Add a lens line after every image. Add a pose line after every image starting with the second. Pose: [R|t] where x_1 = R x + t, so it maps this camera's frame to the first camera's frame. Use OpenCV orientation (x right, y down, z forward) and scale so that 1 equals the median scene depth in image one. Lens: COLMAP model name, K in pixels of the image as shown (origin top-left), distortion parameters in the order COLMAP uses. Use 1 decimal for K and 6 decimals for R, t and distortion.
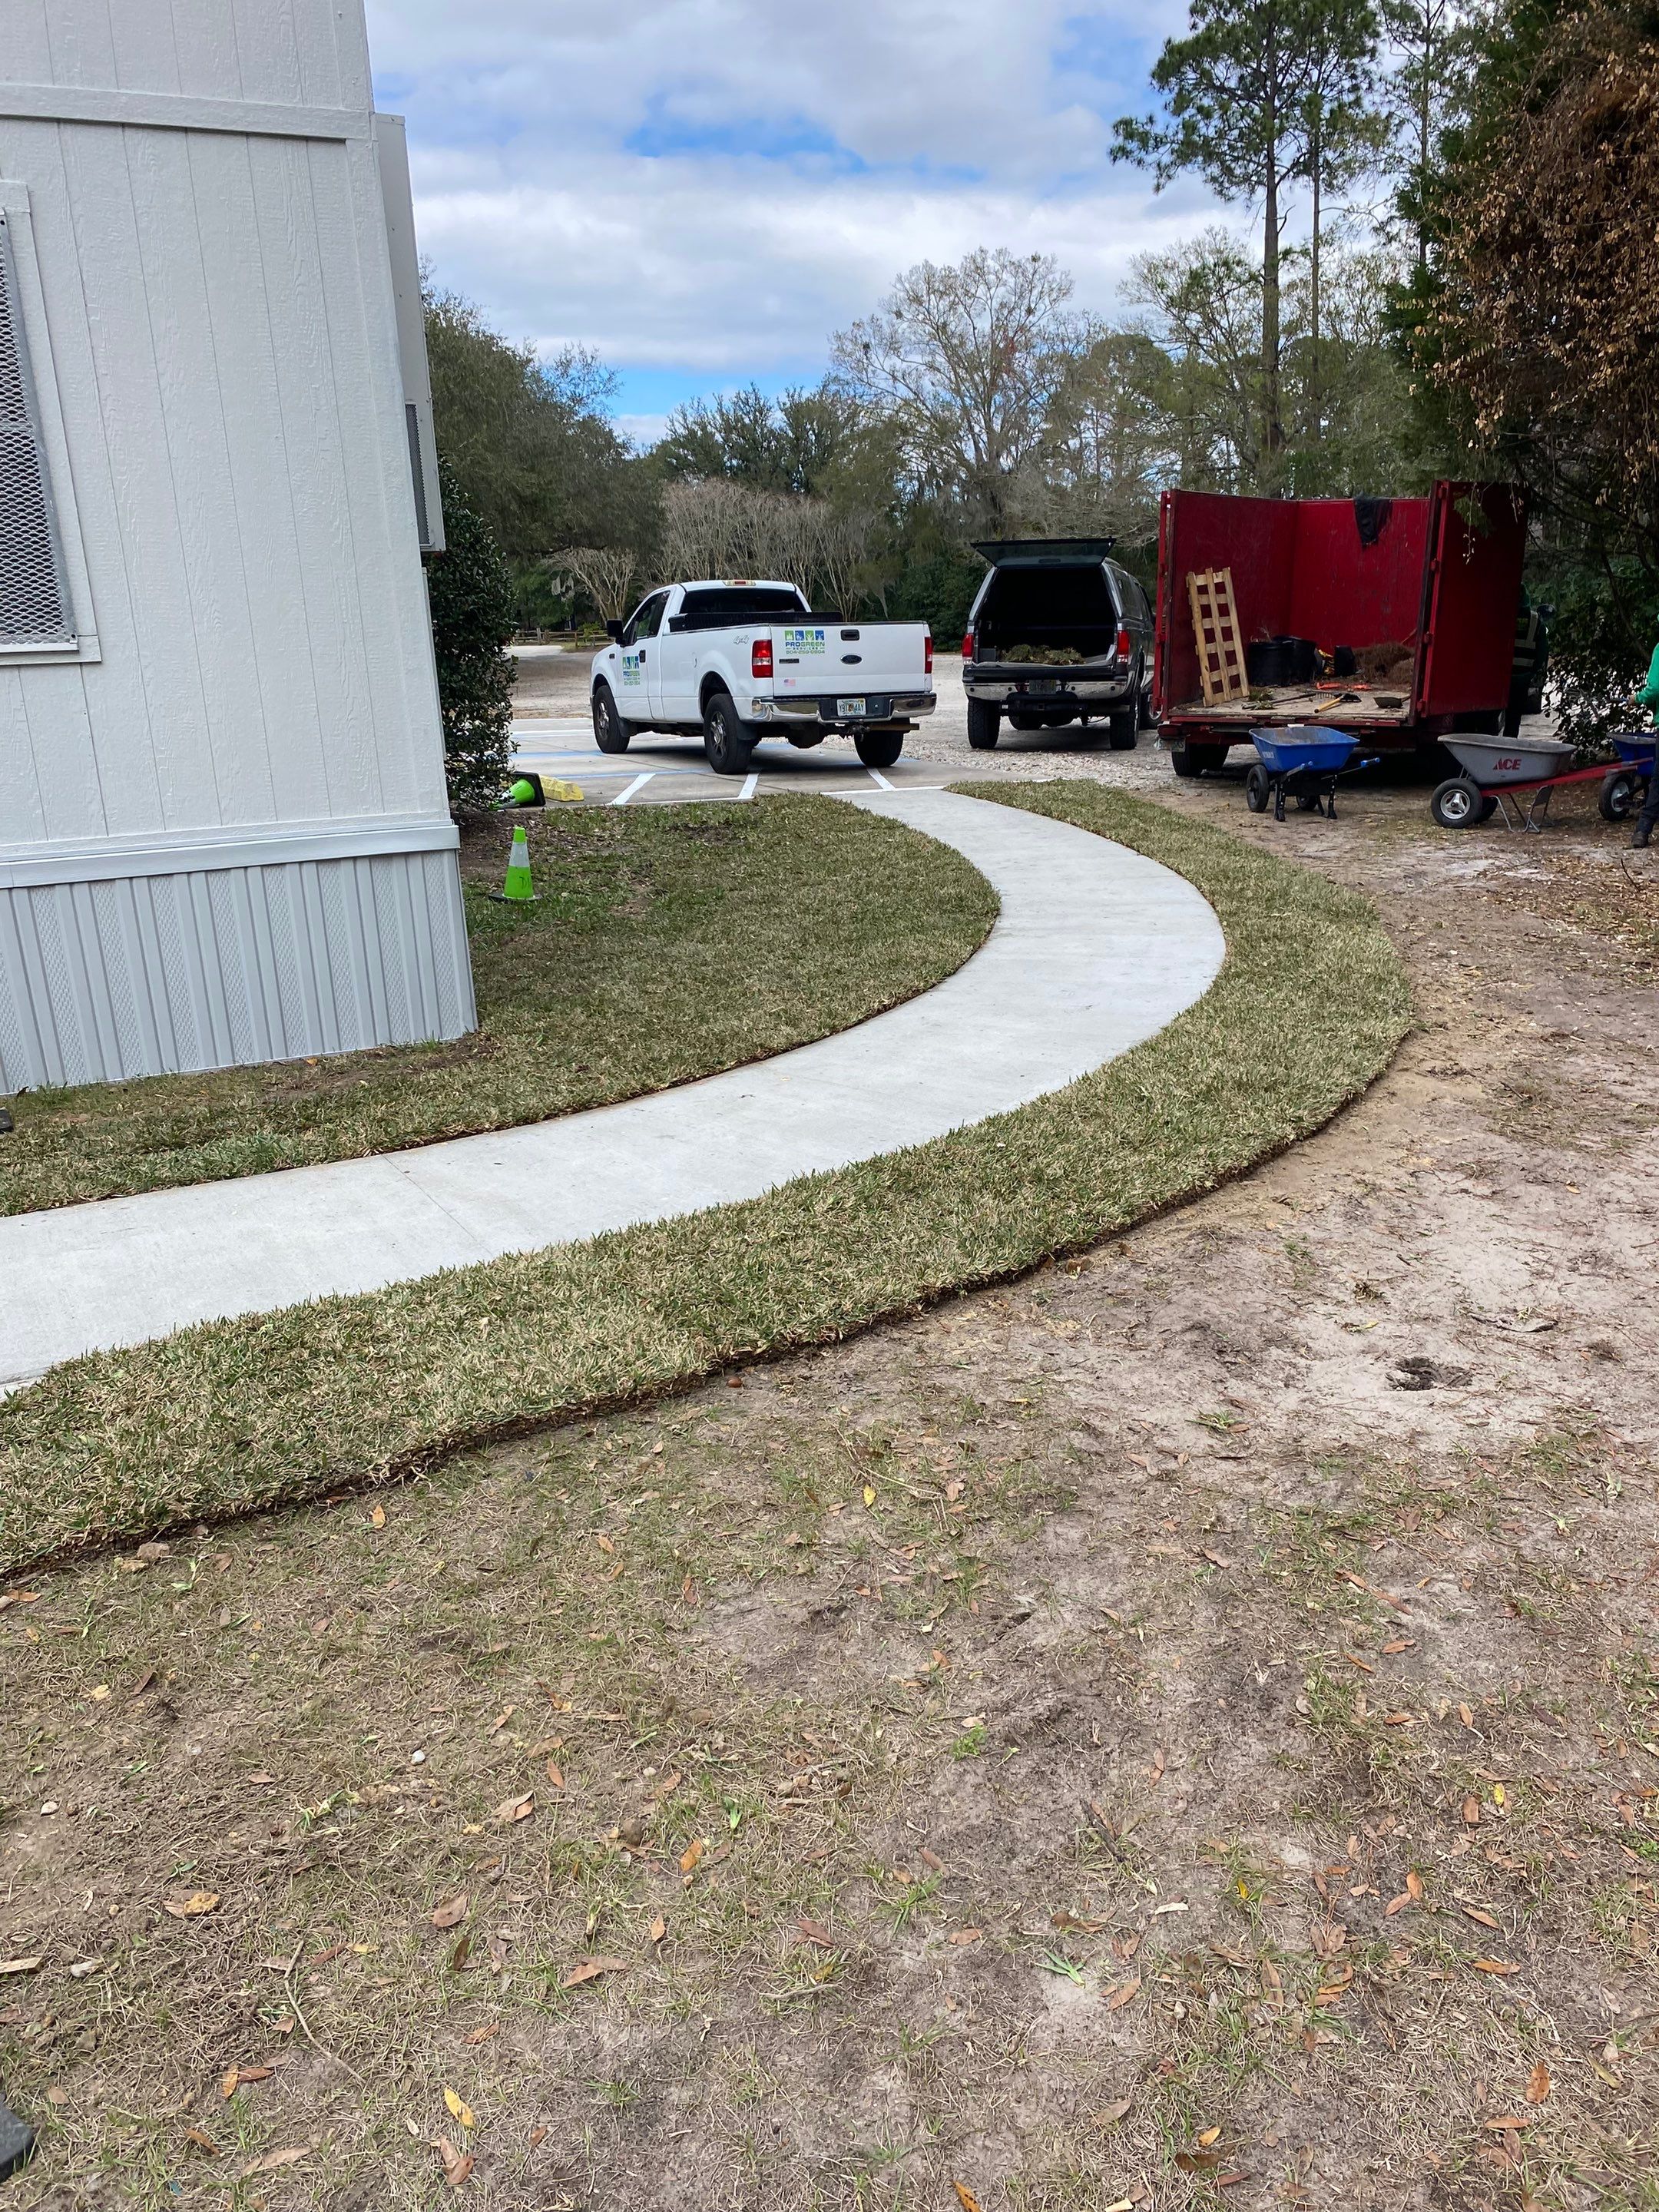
lens RADIAL K [[1699.0, 0, 829.5], [0, 1699.0, 1106.0], [0, 0, 1]] dist [-0.003303, -0.002644]
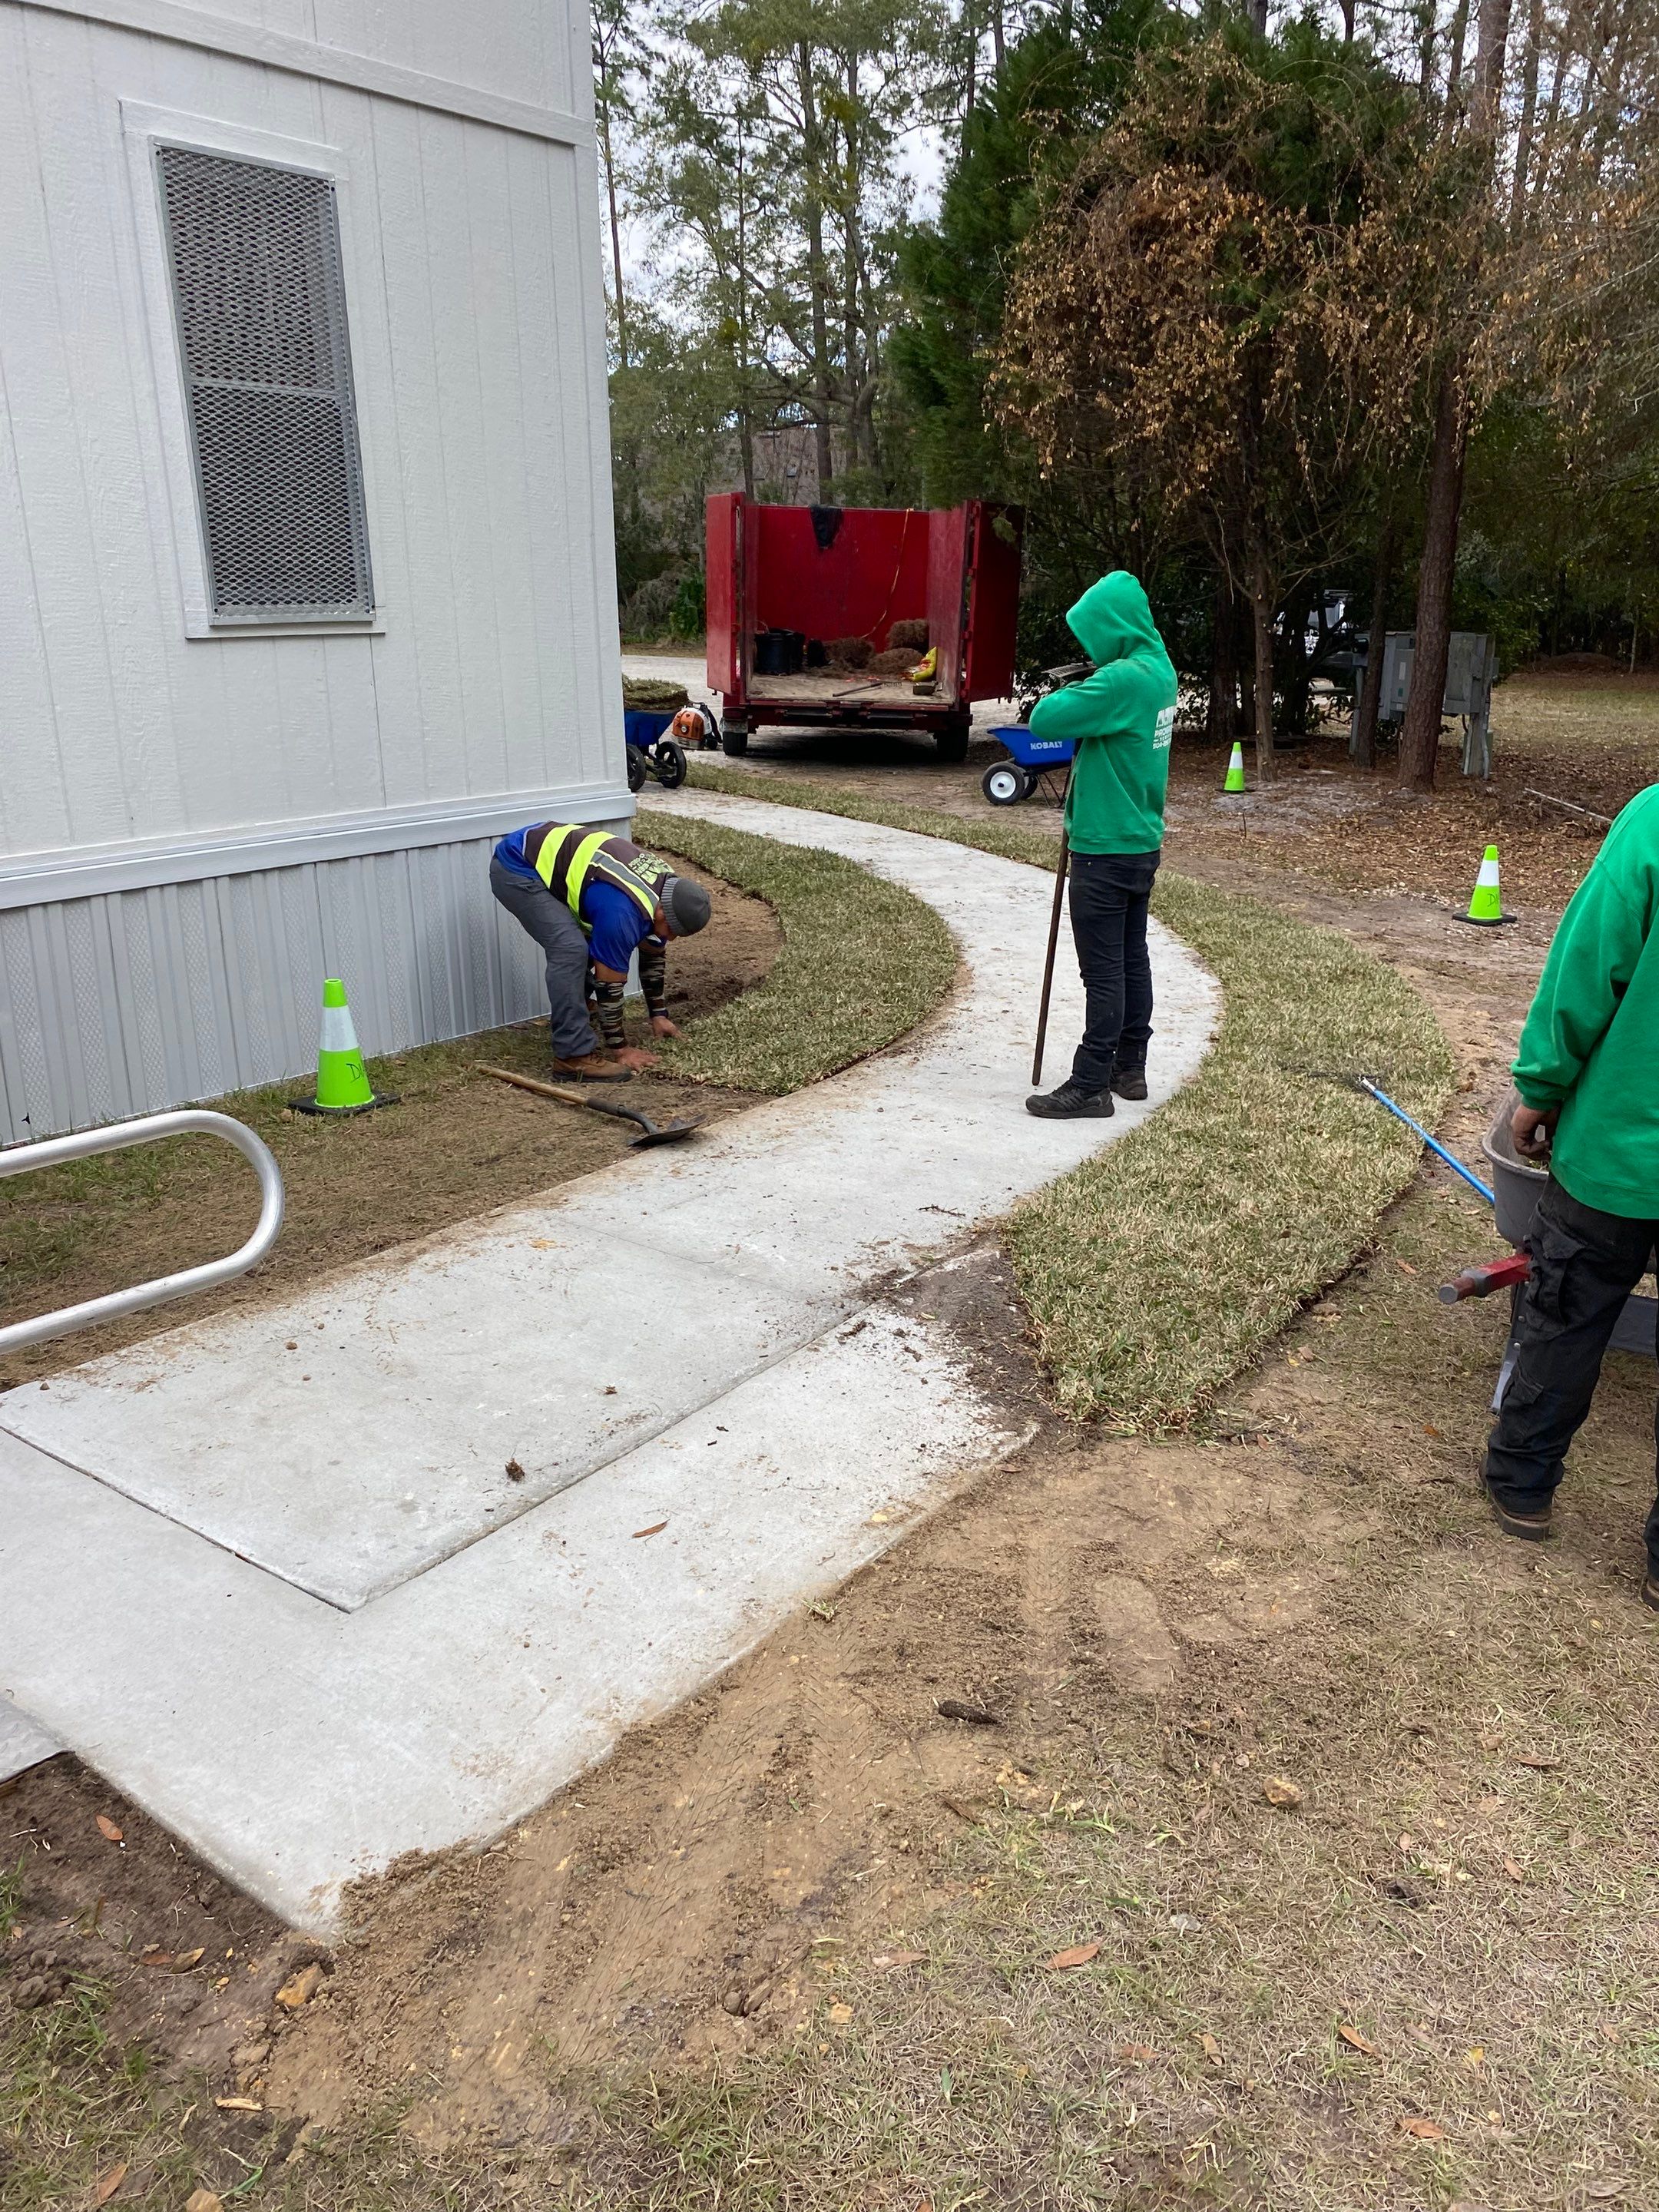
lens RADIAL K [[1709.9, 0, 808.6], [0, 1709.9, 1097.9], [0, 0, 1]] dist [-0.001560, -0.005075]
pose [[0.883913, -0.103457, 0.456064, -0.689435], [0.103105, 0.994338, 0.025732, 0.010740], [-0.456143, 0.024278, 0.889575, -0.004164]]
